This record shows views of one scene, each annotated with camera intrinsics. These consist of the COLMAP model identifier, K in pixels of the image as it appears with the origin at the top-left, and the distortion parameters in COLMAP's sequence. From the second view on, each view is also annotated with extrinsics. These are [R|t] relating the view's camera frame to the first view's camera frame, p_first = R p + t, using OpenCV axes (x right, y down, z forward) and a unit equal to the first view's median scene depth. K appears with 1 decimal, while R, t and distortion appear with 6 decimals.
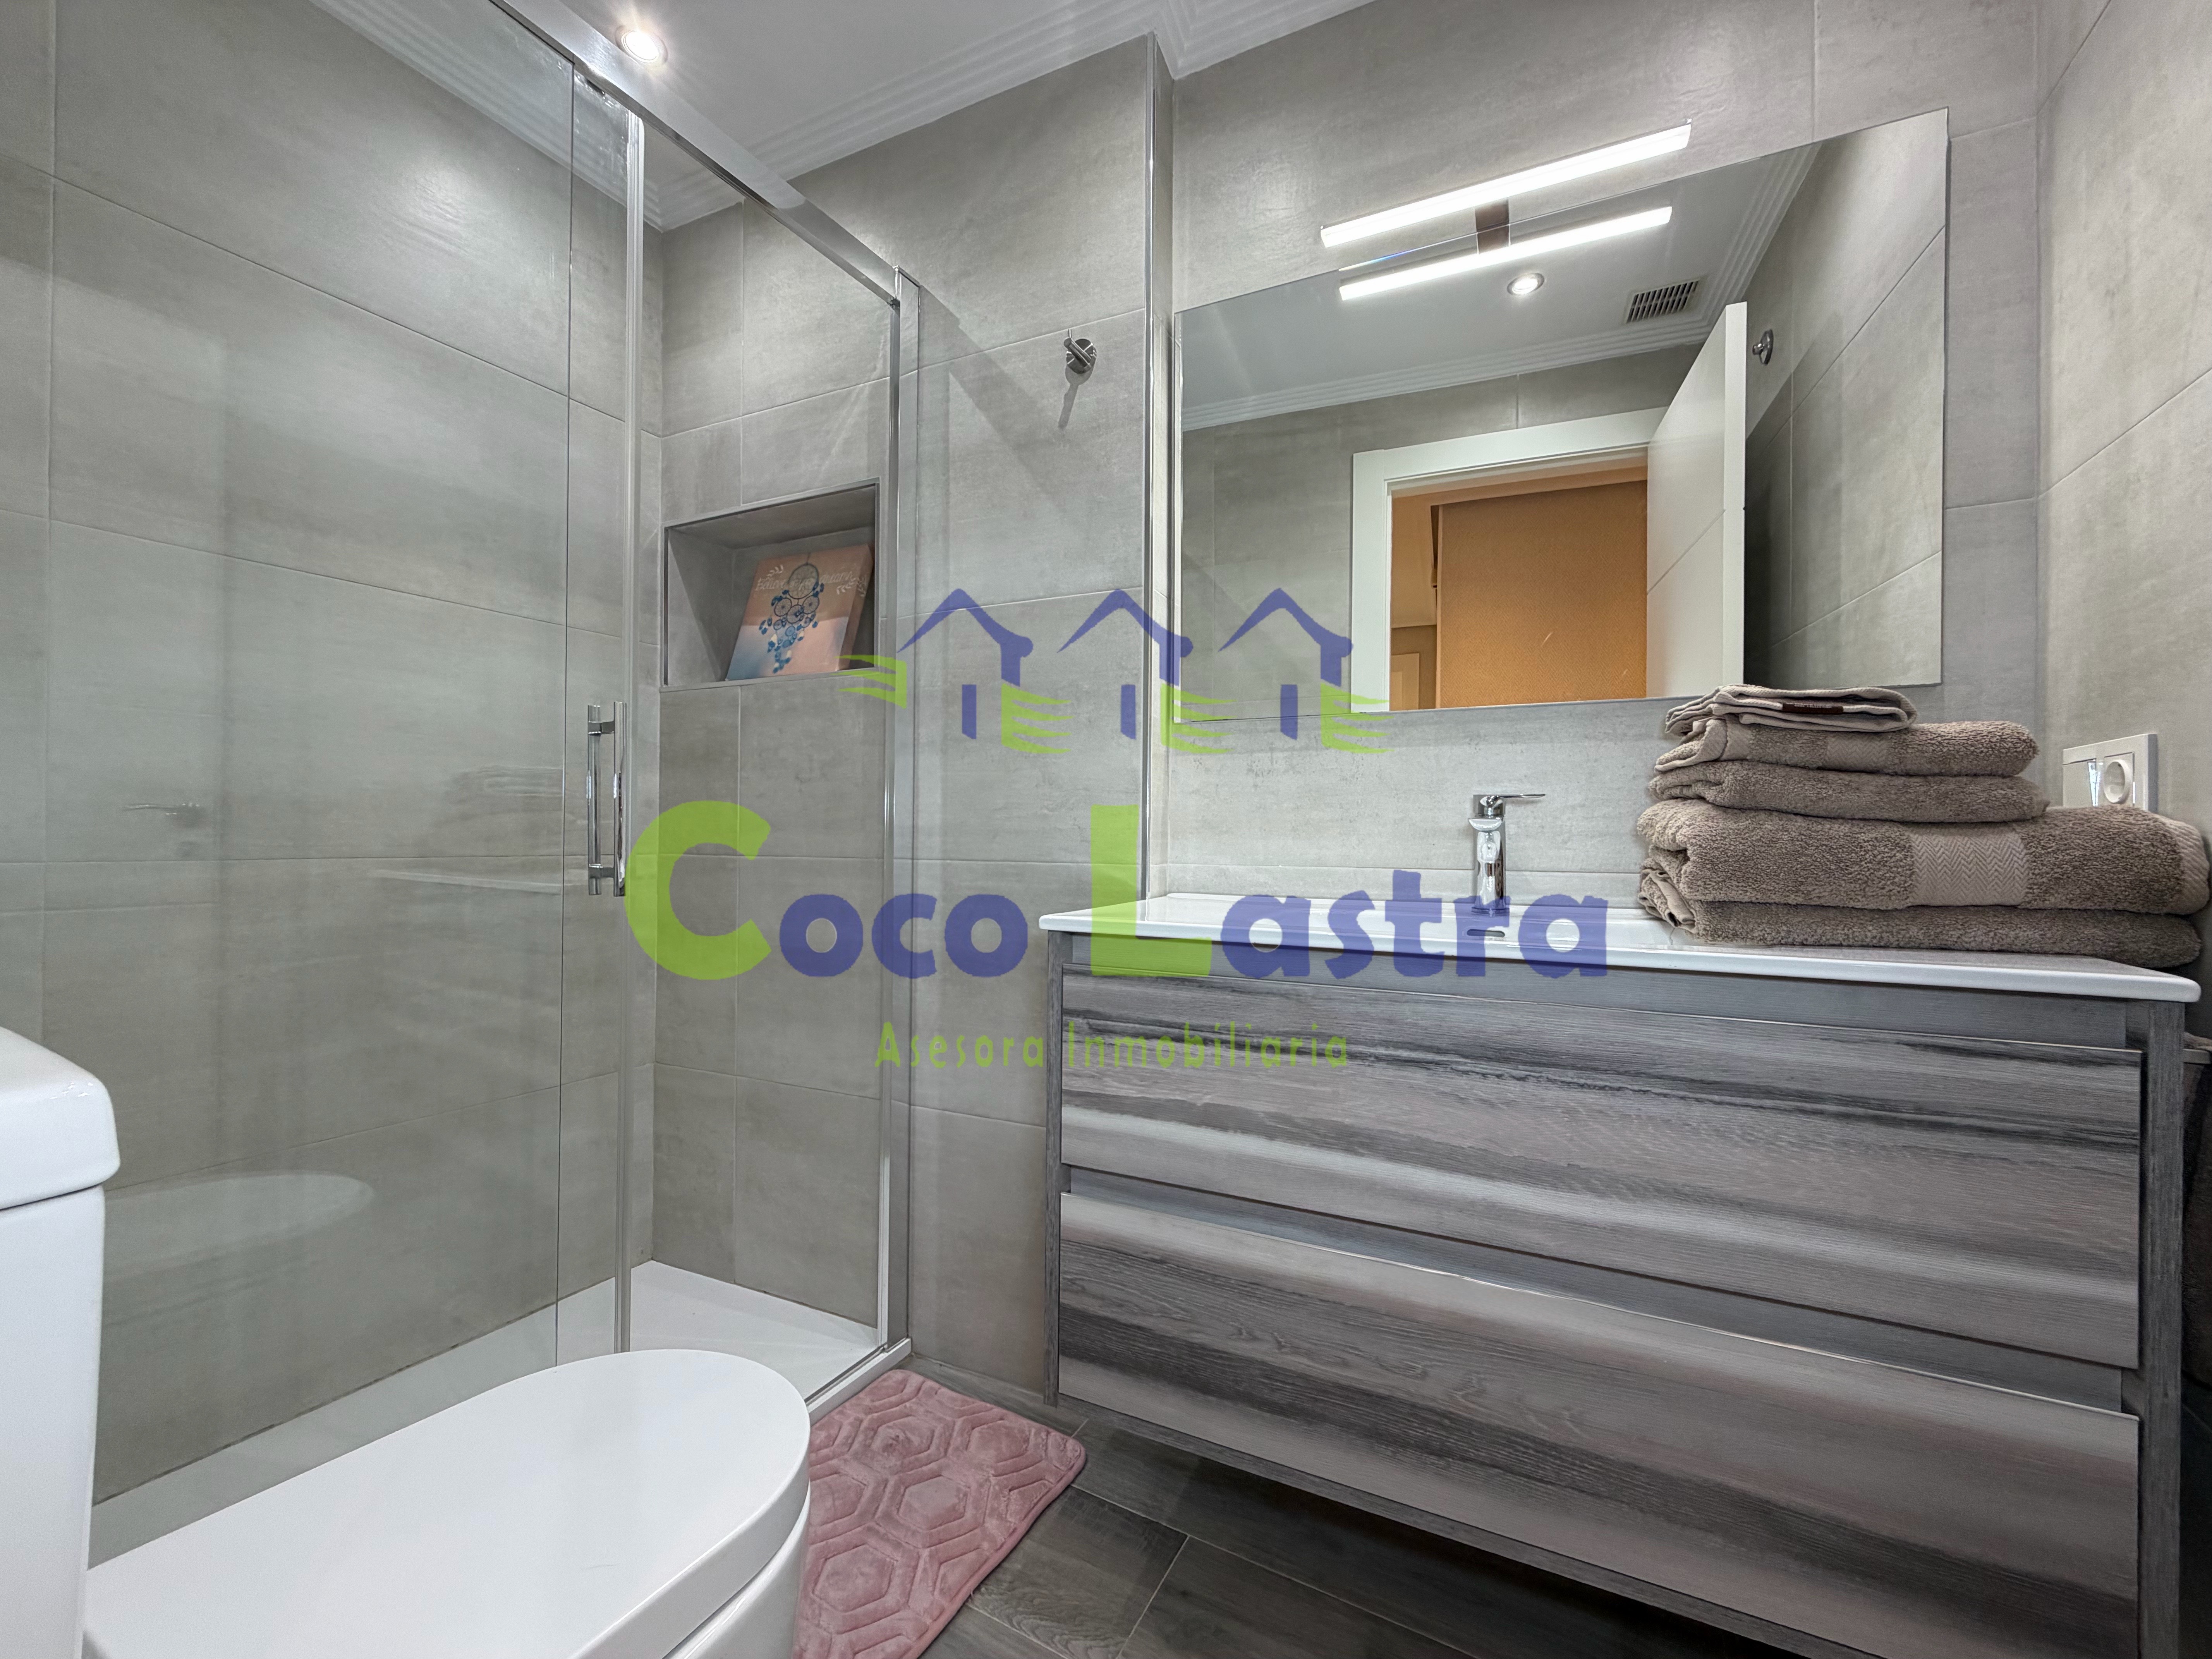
lens RADIAL K [[879.2, 0, 1104.2], [0, 879.2, 832.2], [0, 0, 1]] dist [-0.001913, 0.000593]
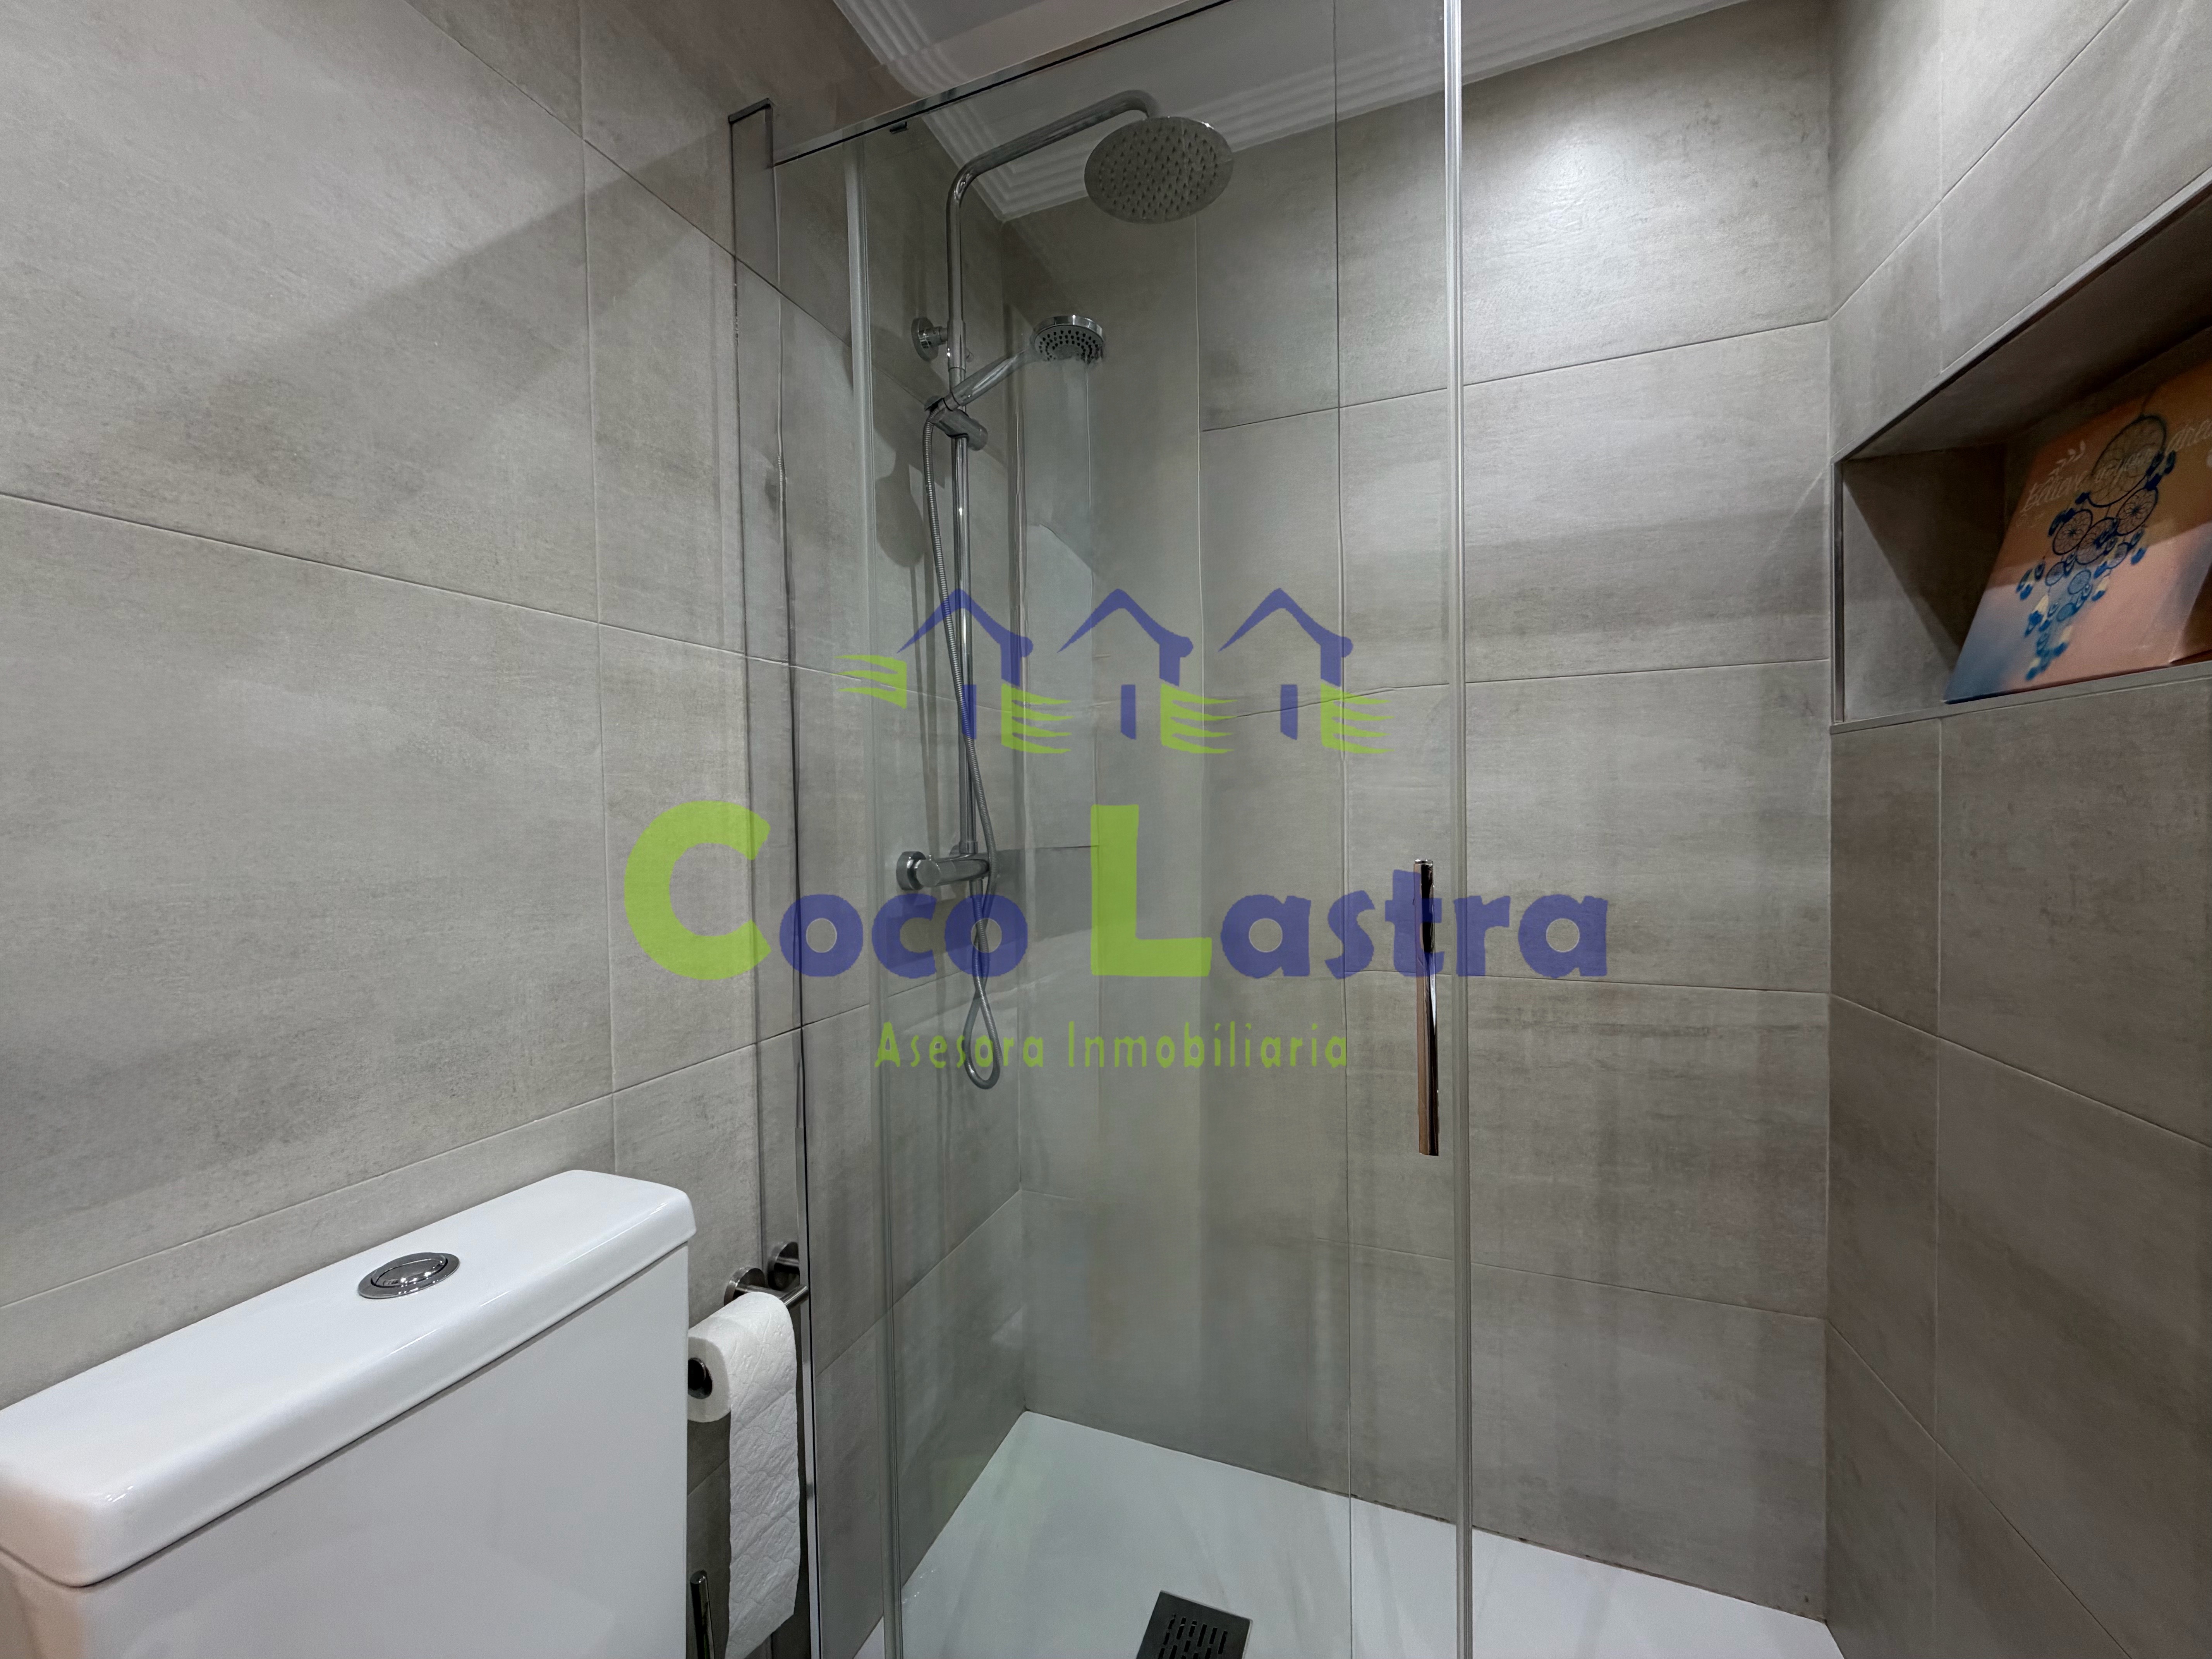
lens RADIAL K [[879.2, 0, 1103.3], [0, 879.2, 822.1], [0, 0, 1]] dist [-0.001913, 0.000593]
pose [[0.123311, 0.007079, -0.992343, 0.045721], [0.019332, 0.999768, 0.009534, -0.114403], [0.992180, -0.020360, 0.123146, 0.418595]]
